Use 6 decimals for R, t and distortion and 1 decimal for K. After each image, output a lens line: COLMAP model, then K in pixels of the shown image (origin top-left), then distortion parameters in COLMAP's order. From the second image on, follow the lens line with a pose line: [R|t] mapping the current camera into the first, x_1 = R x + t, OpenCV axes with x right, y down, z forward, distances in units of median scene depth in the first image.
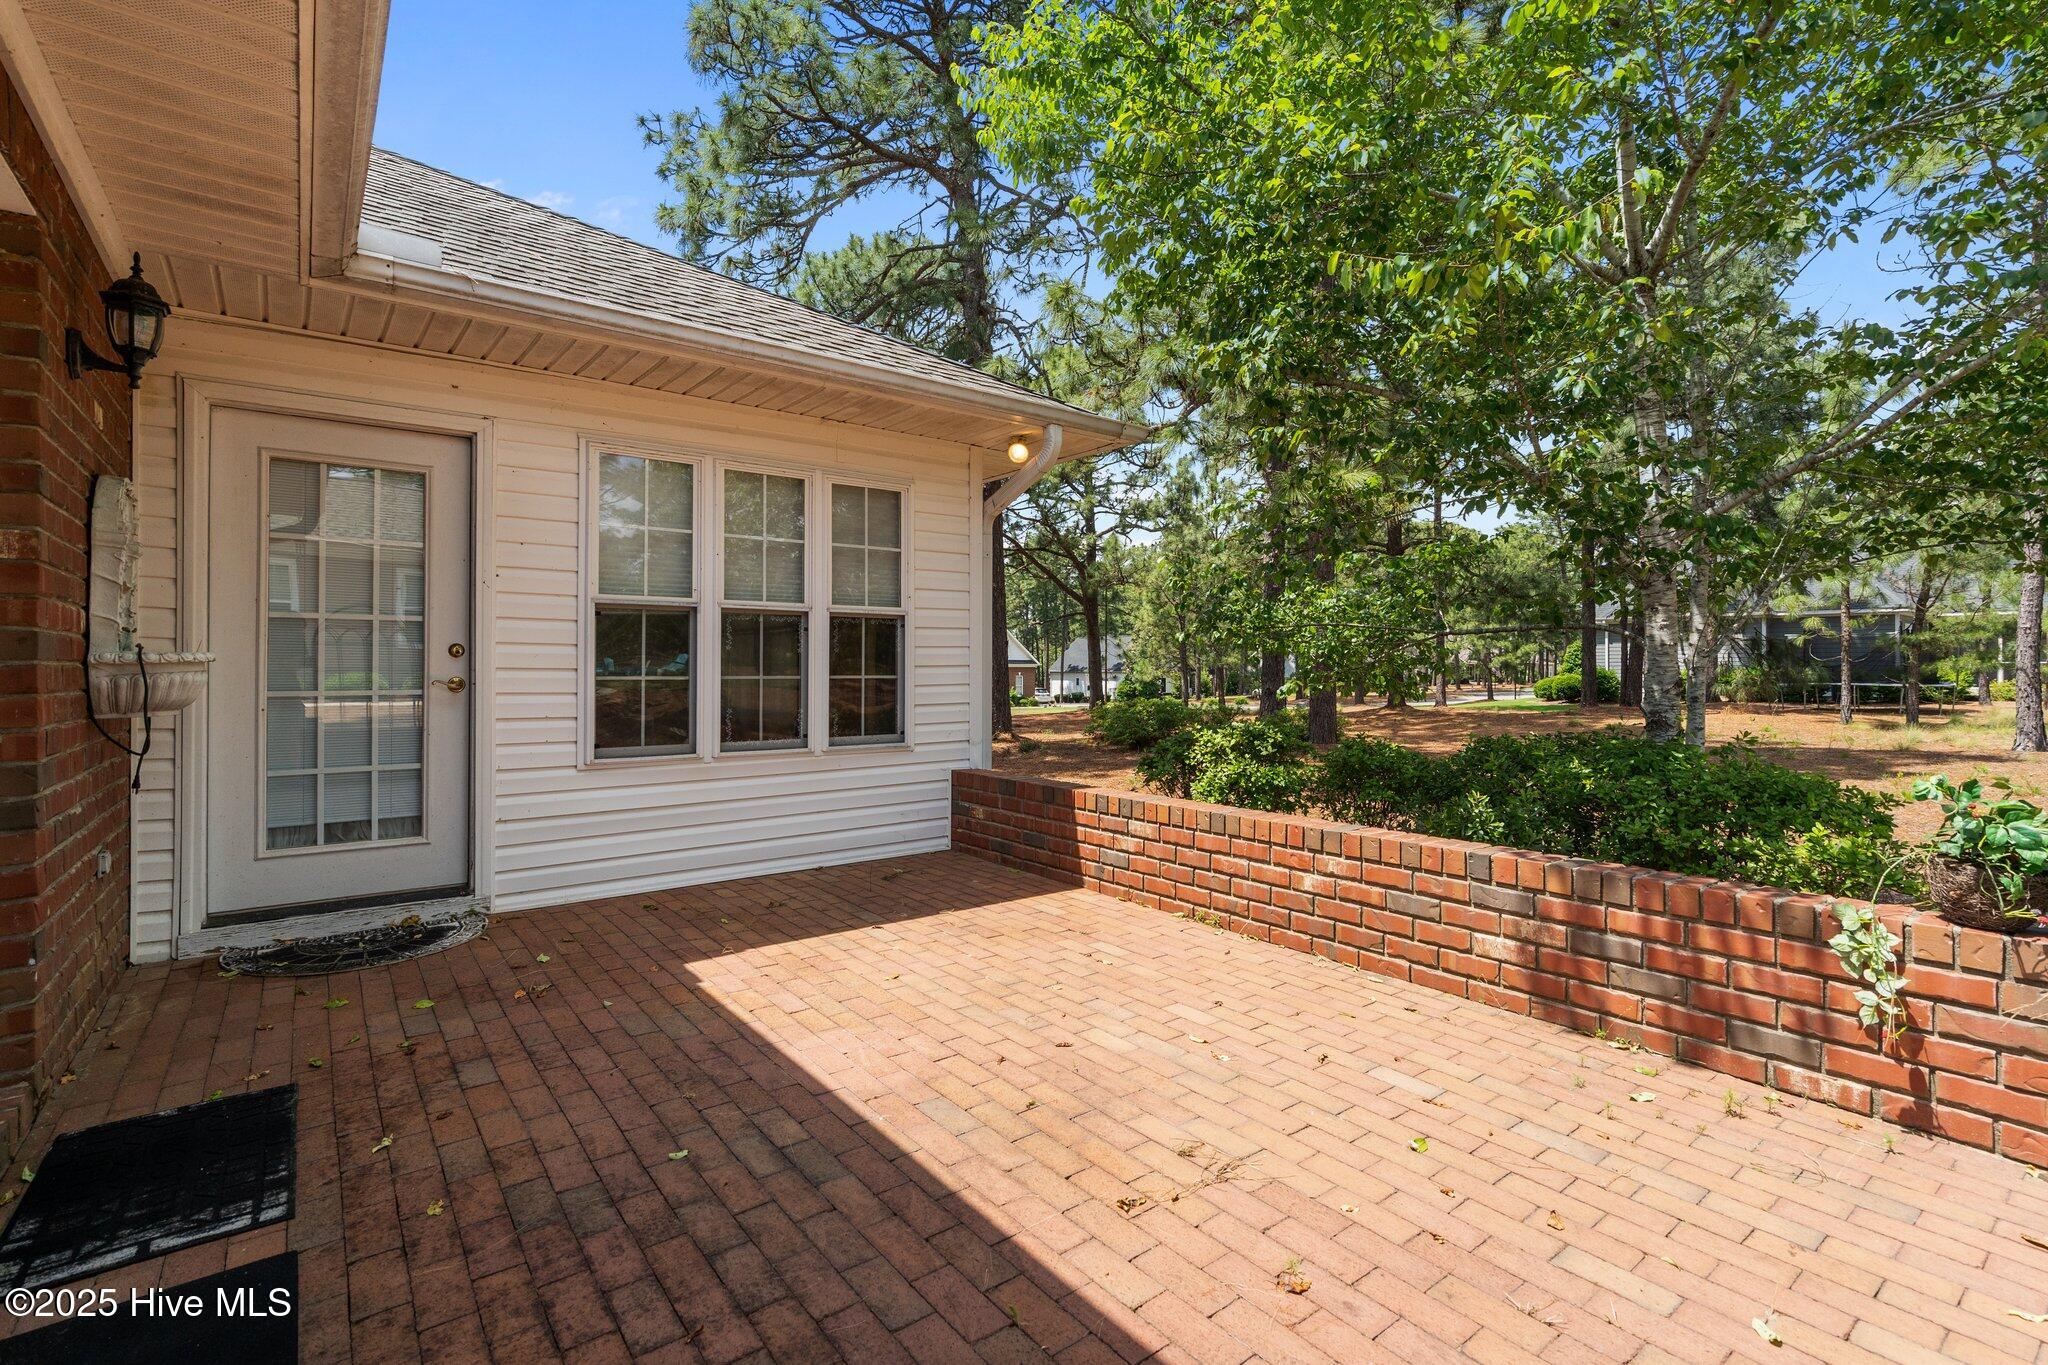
lens RADIAL K [[925.3, 0, 1024.0], [0, 925.3, 682.5], [0, 0, 1]] dist [-0.001819, 0.000058]
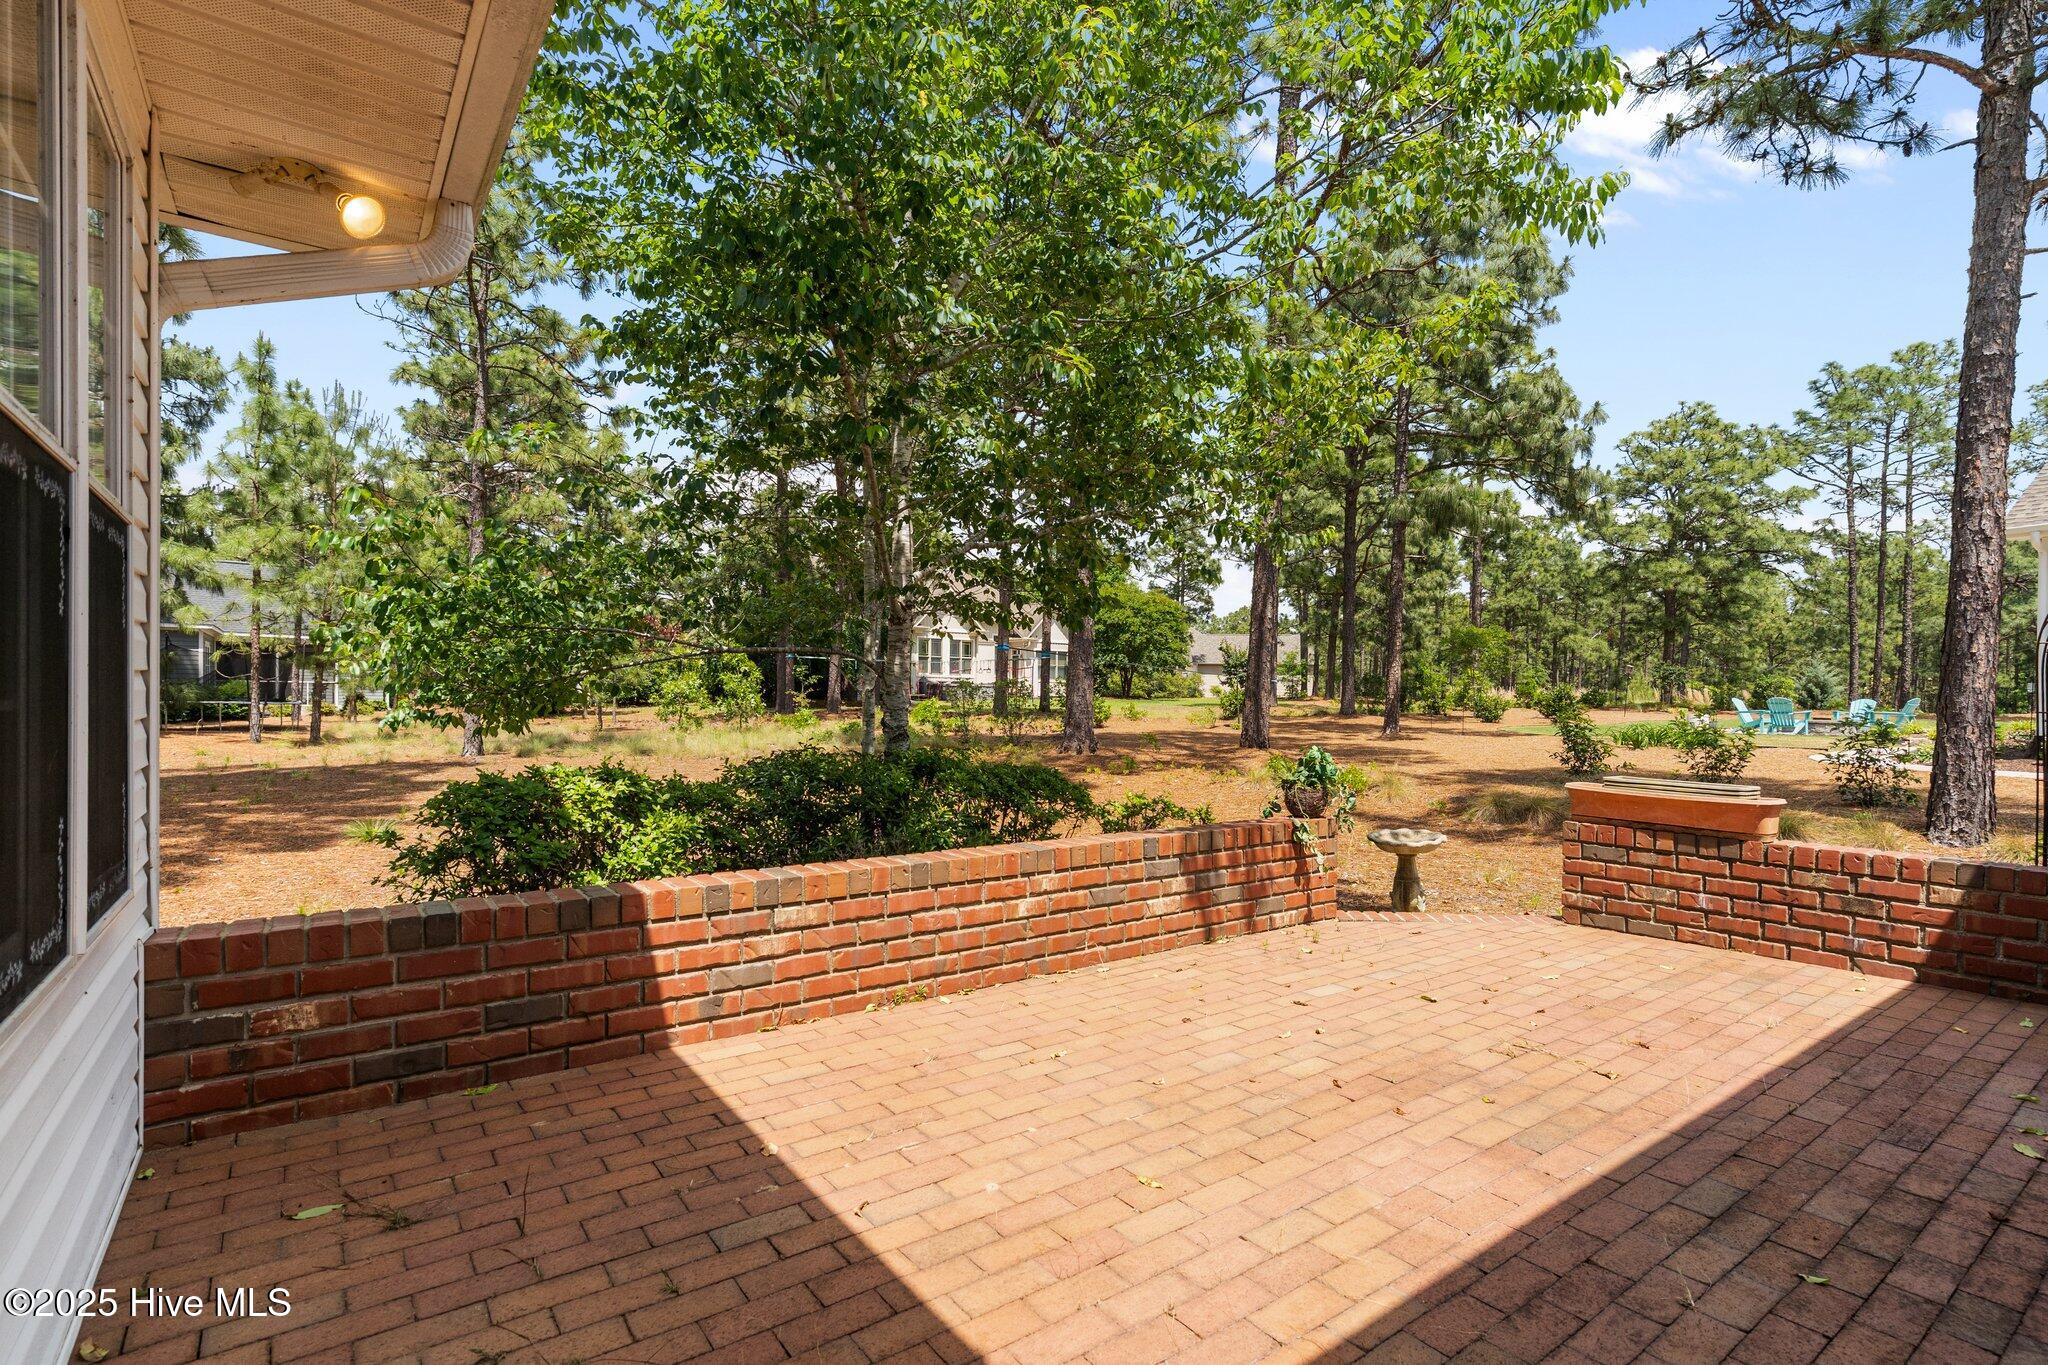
lens RADIAL K [[954.0, 0, 1024.0], [0, 954.0, 682.5], [0, 0, 1]] dist [-0.001108, -0.000145]
pose [[0.034379, 0.013350, 0.999320, -0.889479], [0.004866, 0.999897, -0.013526, -0.016478], [-0.999397, 0.005328, 0.034311, 1.178517]]
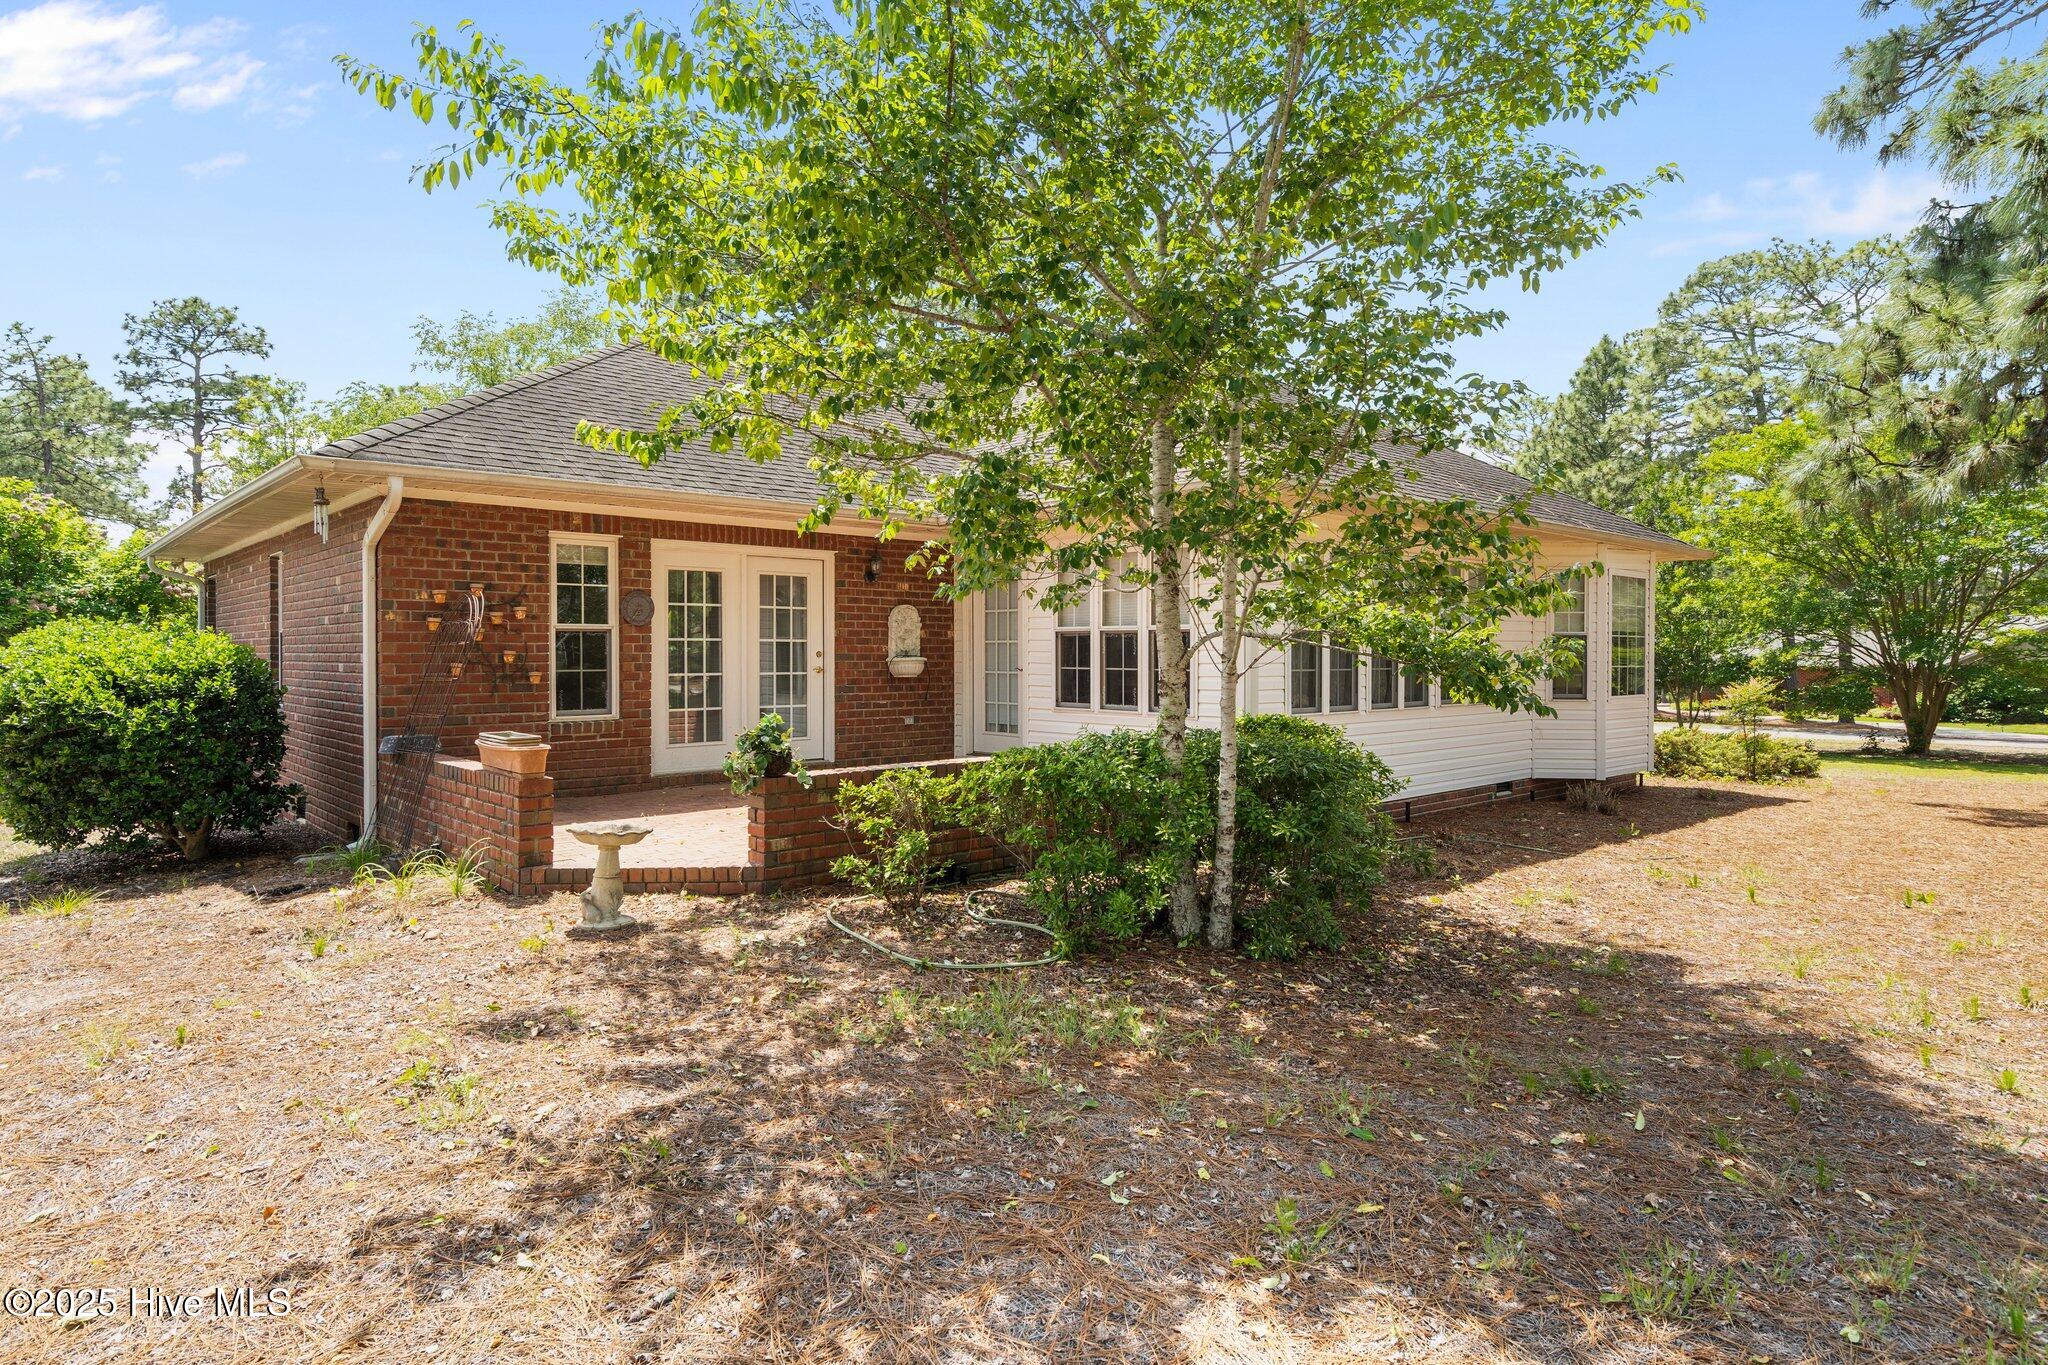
lens RADIAL K [[1128.6, 0, 1024.0], [0, 1128.6, 682.5], [0, 0, 1]] dist [0.001426, 0.000001]
pose [[0.077626, 0.024040, -0.996693, 3.014584], [-0.013795, 0.999639, 0.023036, -0.042663], [0.996887, 0.011961, 0.077929, 1.072573]]
